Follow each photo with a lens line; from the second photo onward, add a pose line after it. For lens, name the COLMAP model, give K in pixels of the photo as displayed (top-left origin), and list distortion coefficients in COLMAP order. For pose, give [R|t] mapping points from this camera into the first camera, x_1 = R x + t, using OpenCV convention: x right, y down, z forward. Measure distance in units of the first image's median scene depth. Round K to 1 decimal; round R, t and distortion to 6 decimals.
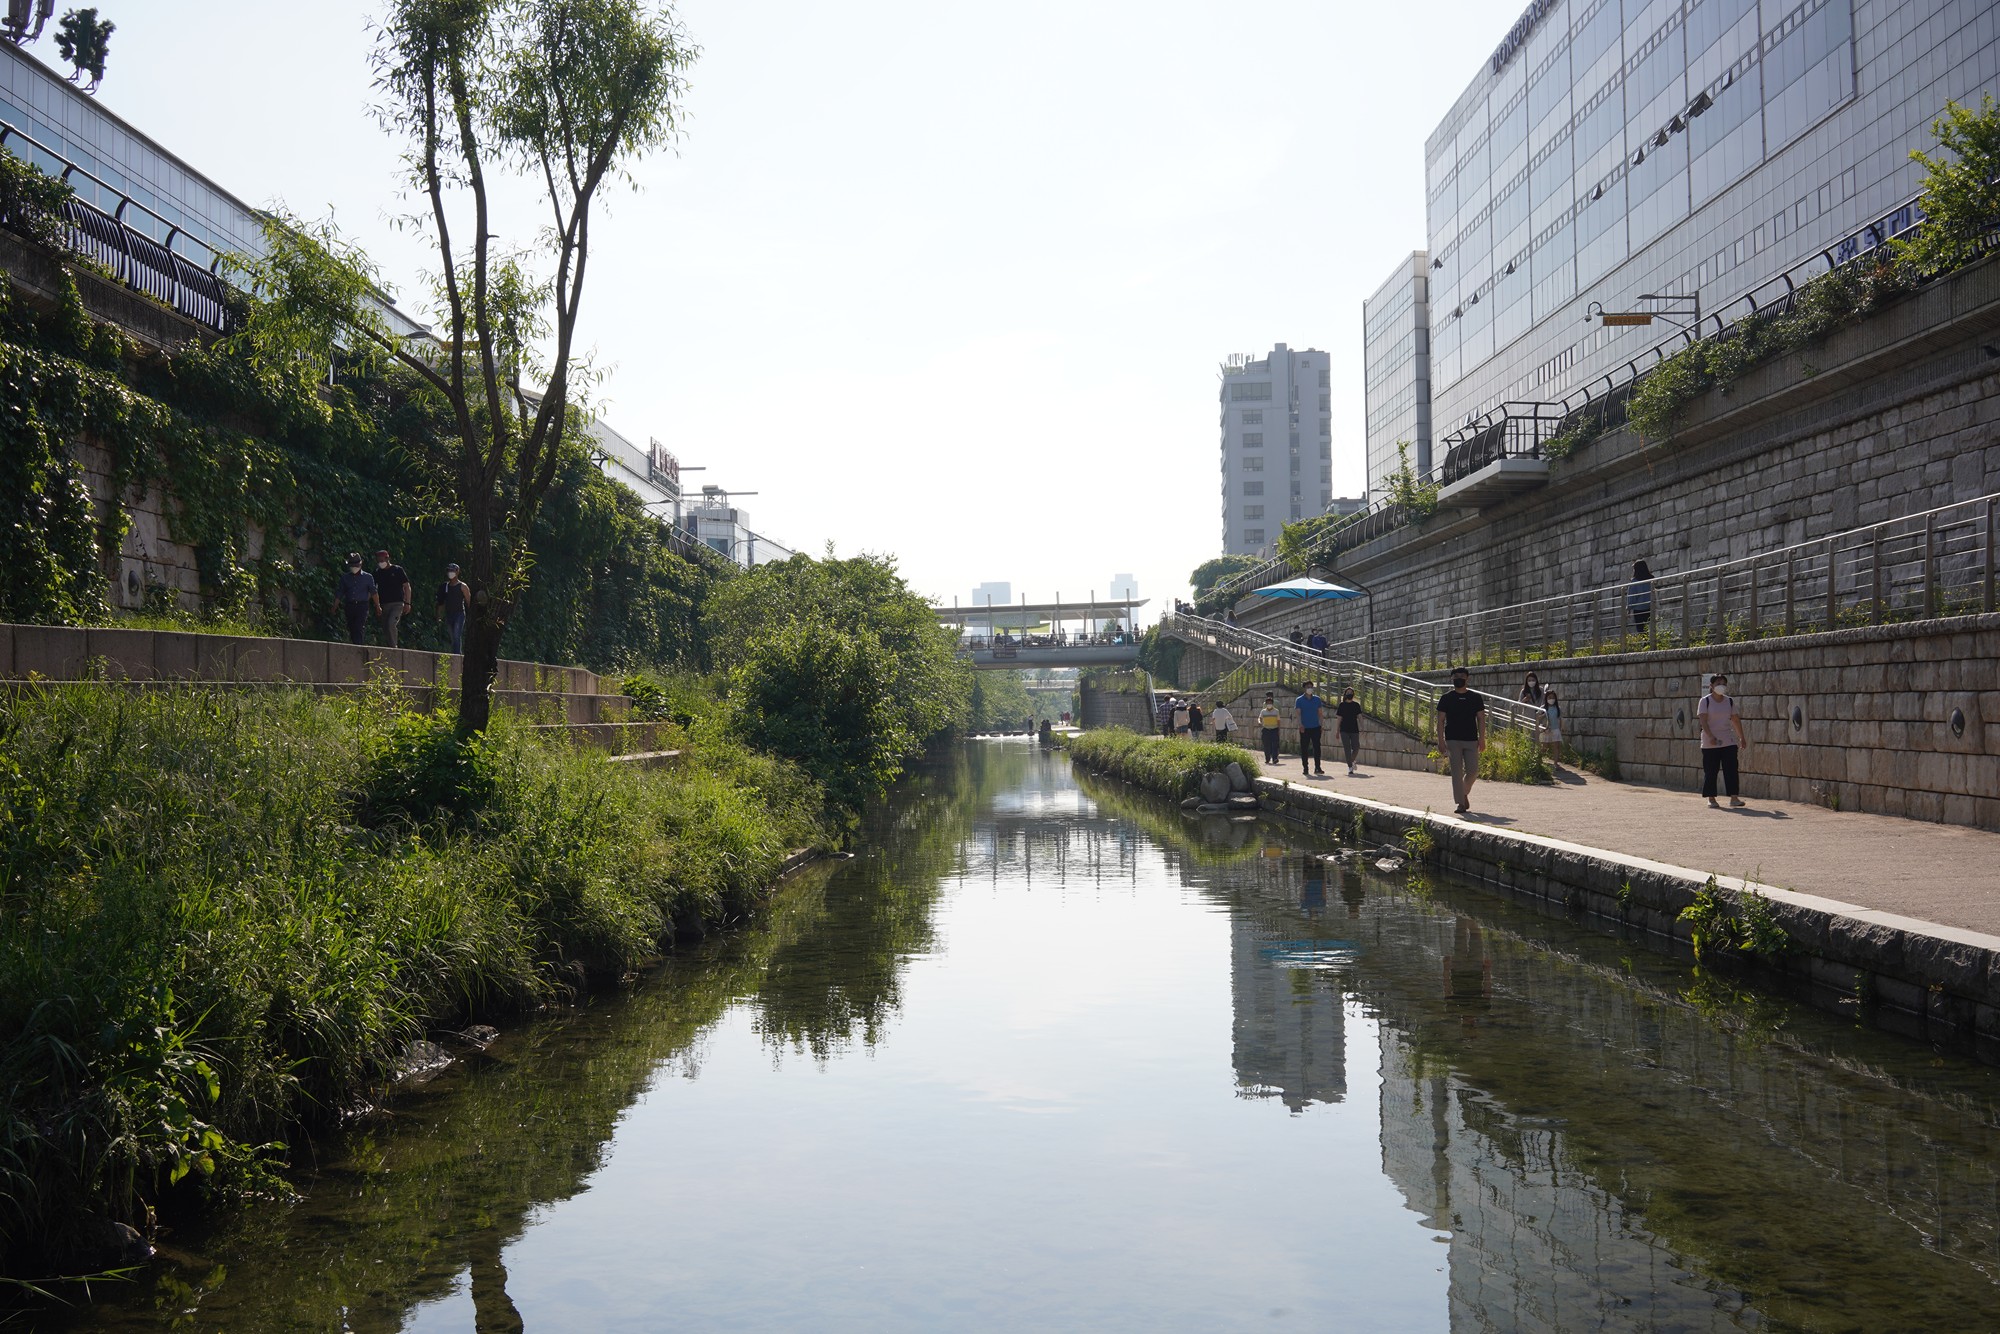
lens RADIAL K [[2049.7, 0, 1001.2], [0, 2049.7, 668.7], [0, 0, 1]] dist [-0.024308, 0.000000]
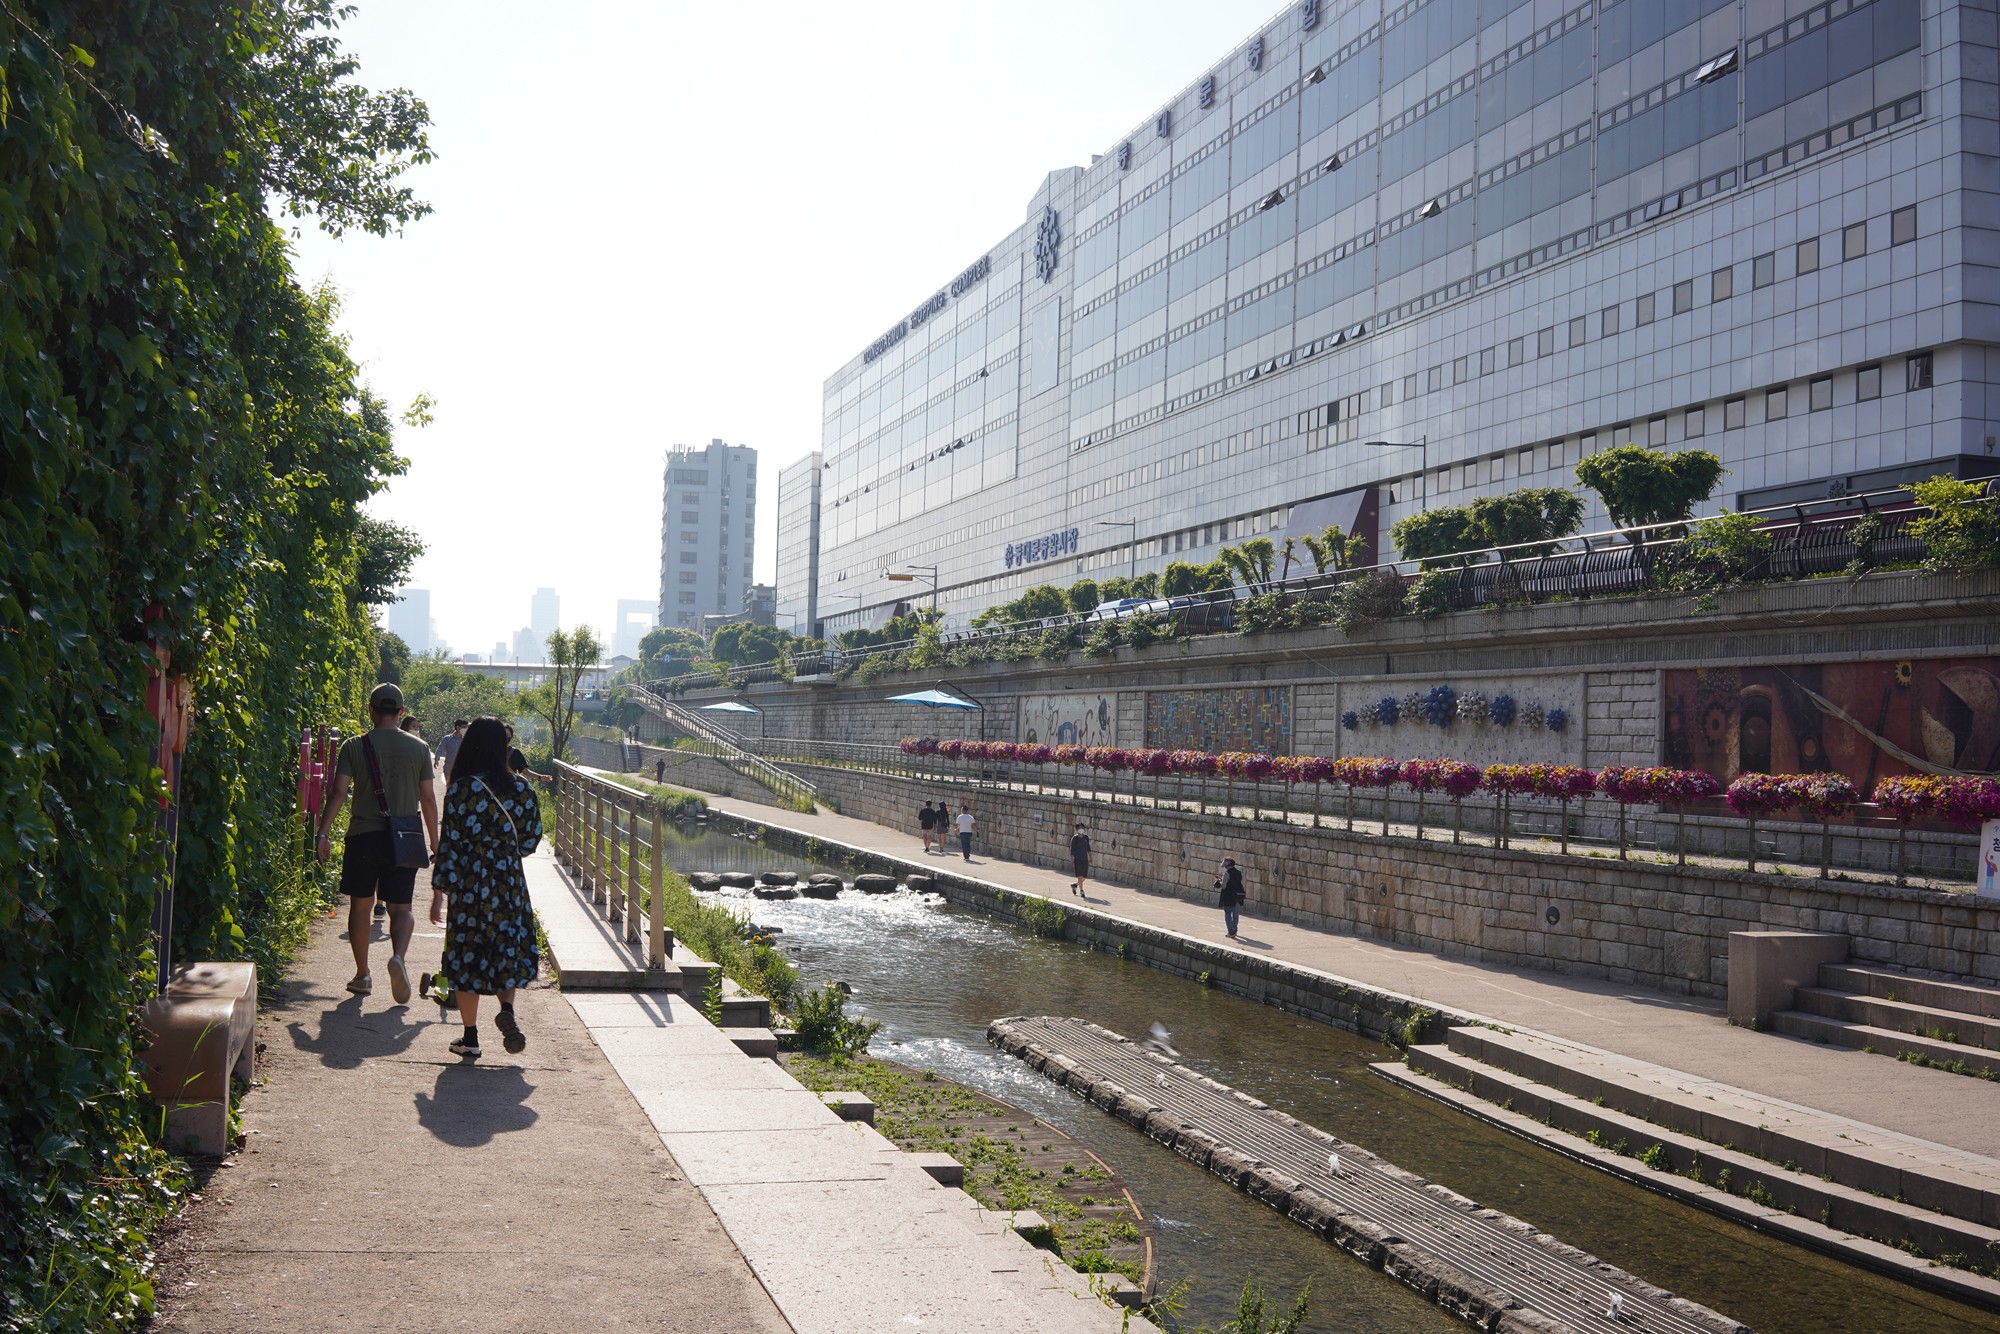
lens RADIAL K [[2049.7, 0, 998.3], [0, 2049.7, 668.1], [0, 0, 1]] dist [-0.024308, 0.000000]
pose [[0.959269, 0.052826, 0.277511, -0.068489], [-0.050238, 0.998602, -0.016433, -0.026967], [-0.277991, 0.001822, 0.960582, -0.432156]]
